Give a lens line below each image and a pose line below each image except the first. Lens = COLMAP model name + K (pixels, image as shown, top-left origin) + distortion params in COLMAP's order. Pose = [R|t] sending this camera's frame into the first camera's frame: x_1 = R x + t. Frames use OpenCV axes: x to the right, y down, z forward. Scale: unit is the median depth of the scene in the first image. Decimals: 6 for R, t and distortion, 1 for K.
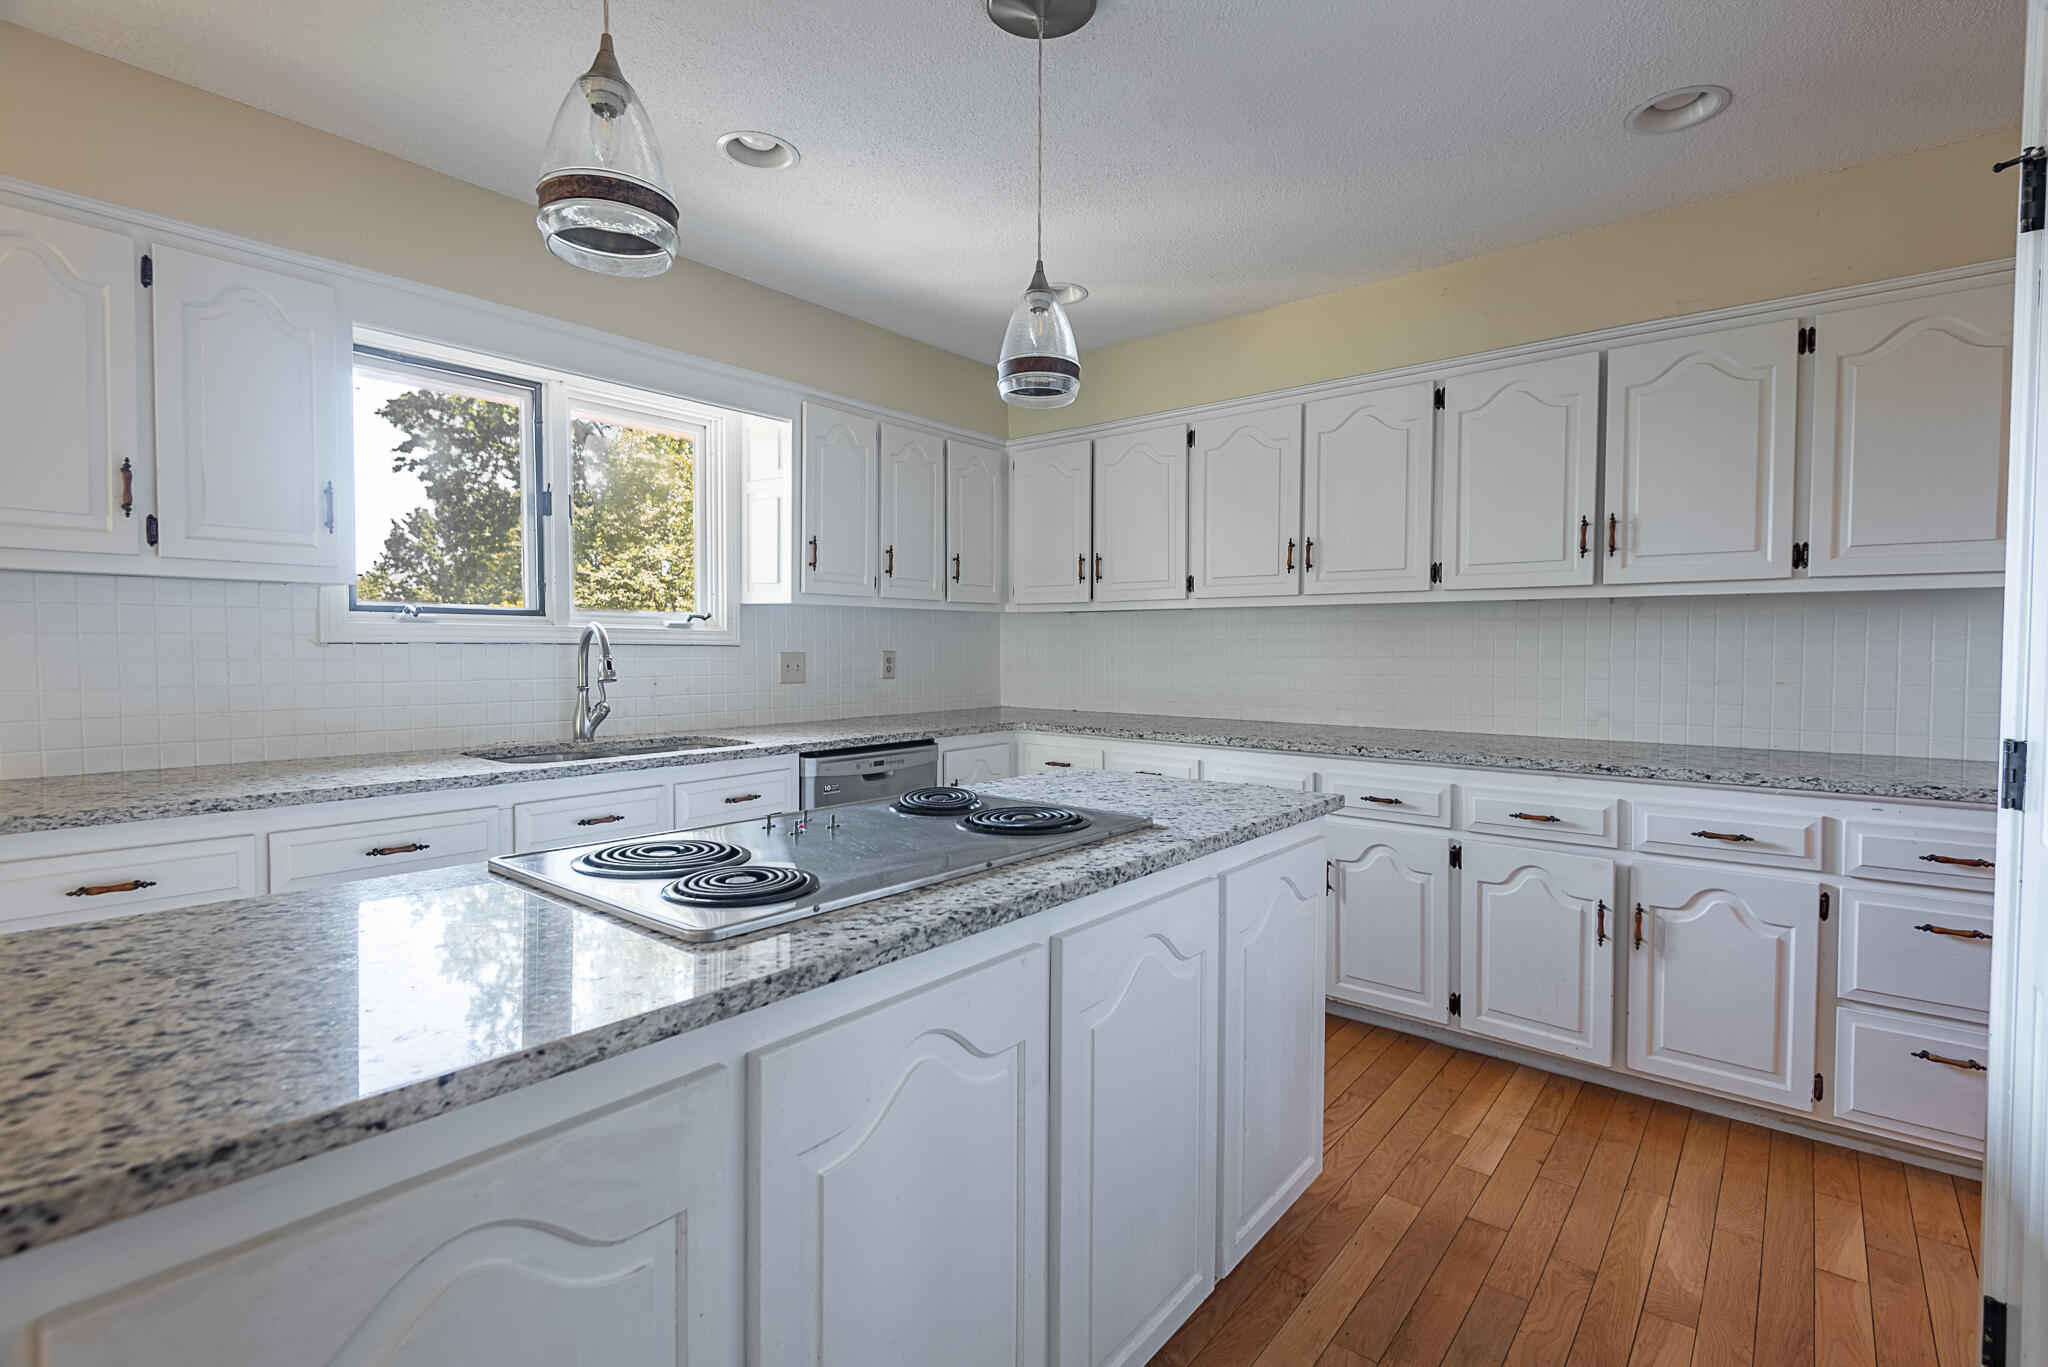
lens RADIAL K [[949.7, 0, 1024.4], [0, 949.7, 679.5], [0, 0, 1]] dist [0.033068, -0.024992]
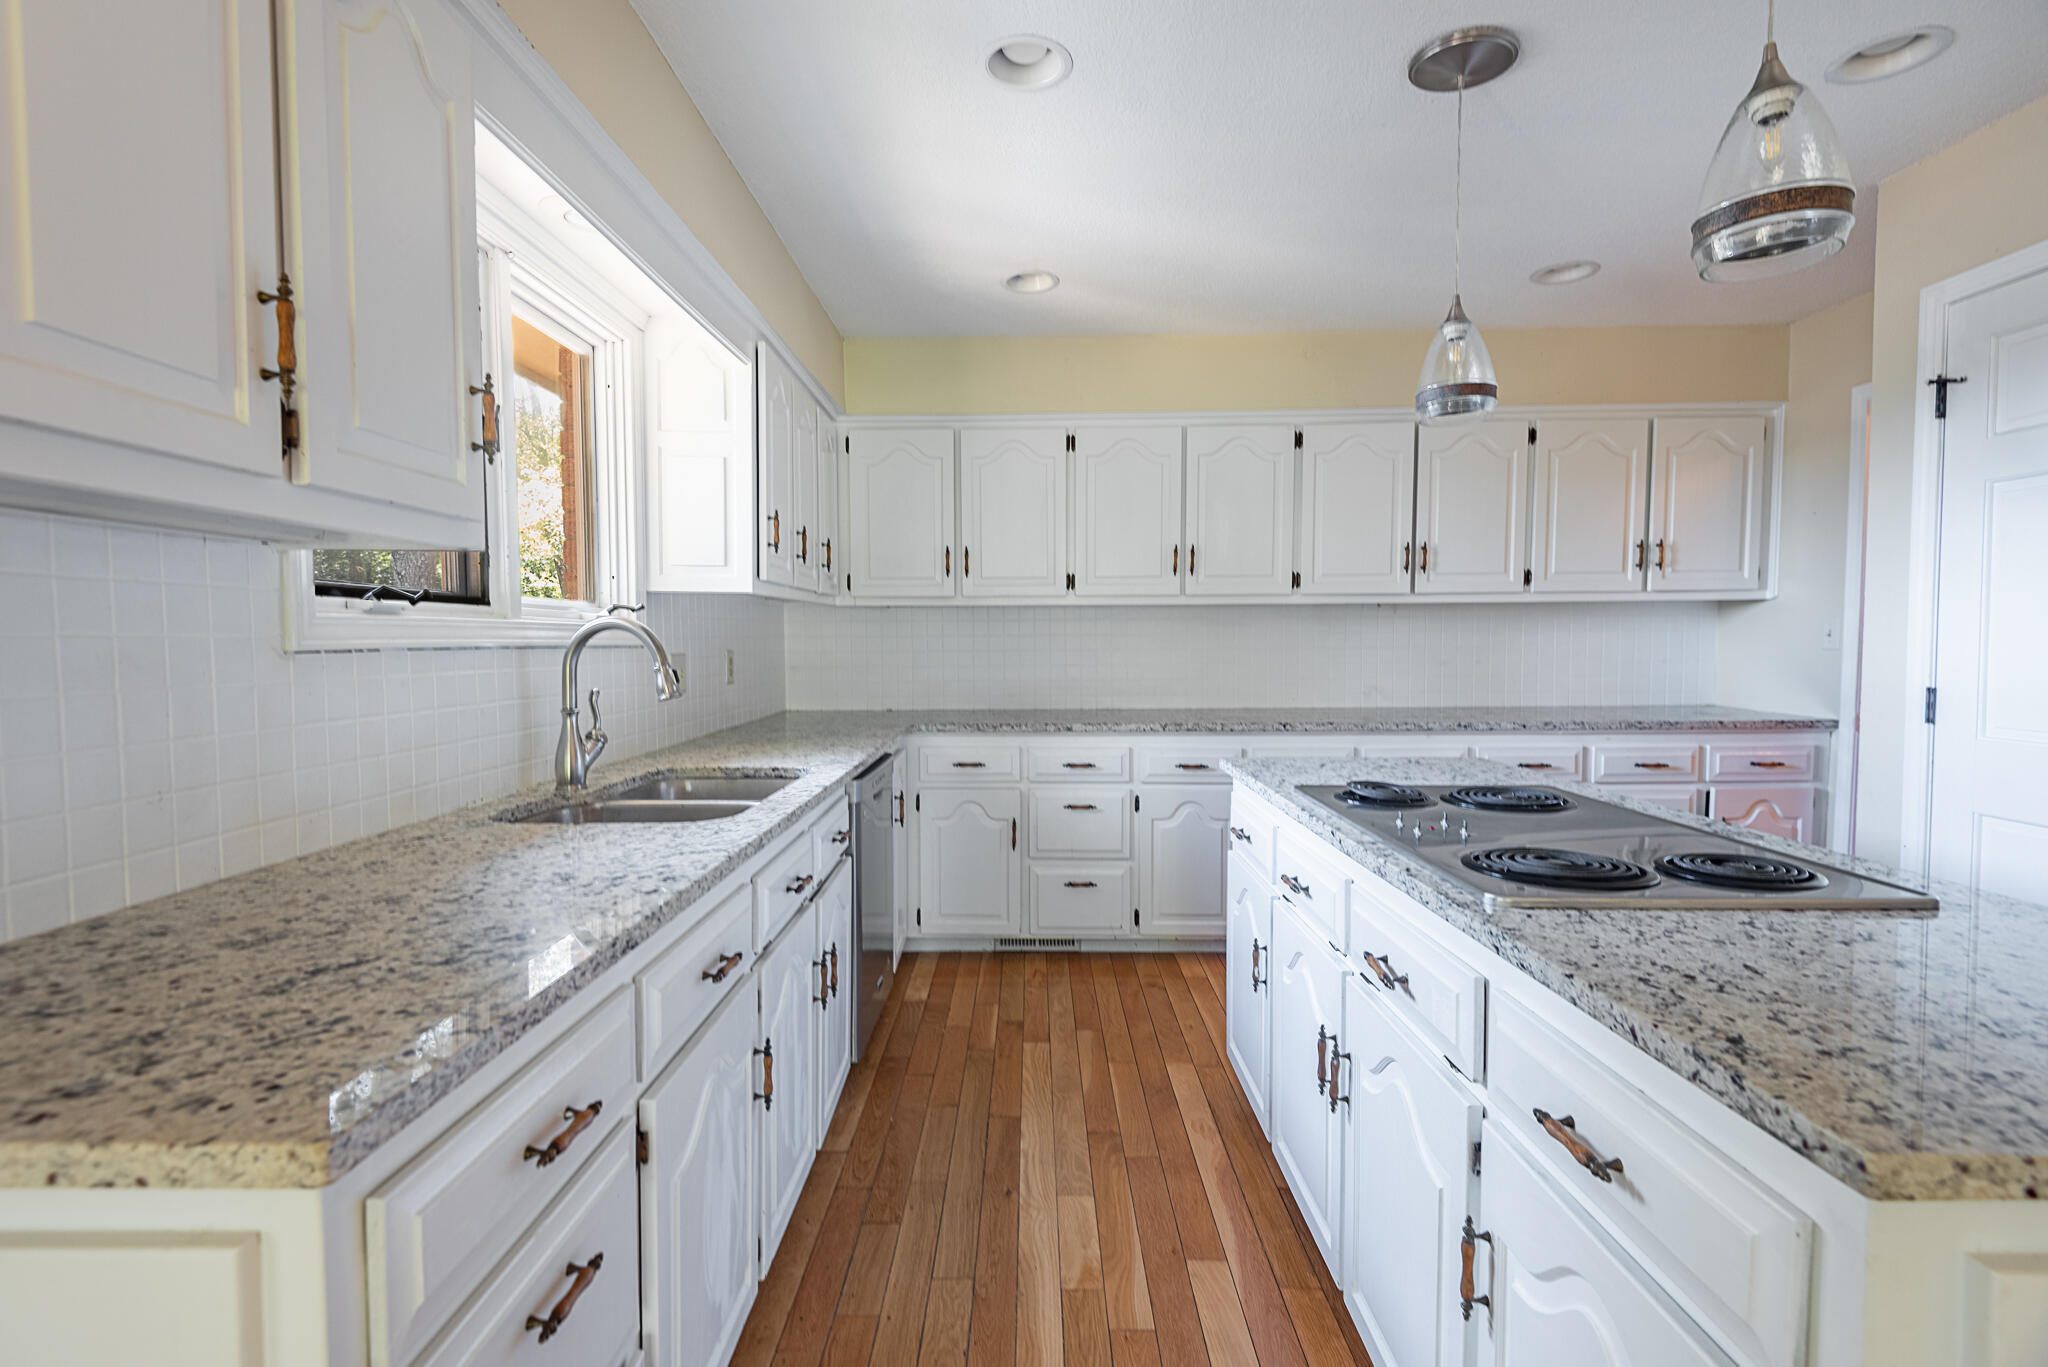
lens RADIAL K [[947.9, 0, 1023.6], [0, 947.9, 679.5], [0, 0, 1]] dist [0.038637, -0.021756]
pose [[0.780554, -0.035567, 0.624076, -0.688641], [0.030118, 0.999360, 0.019285, -0.018997], [-0.624362, 0.003743, 0.781126, 0.283979]]
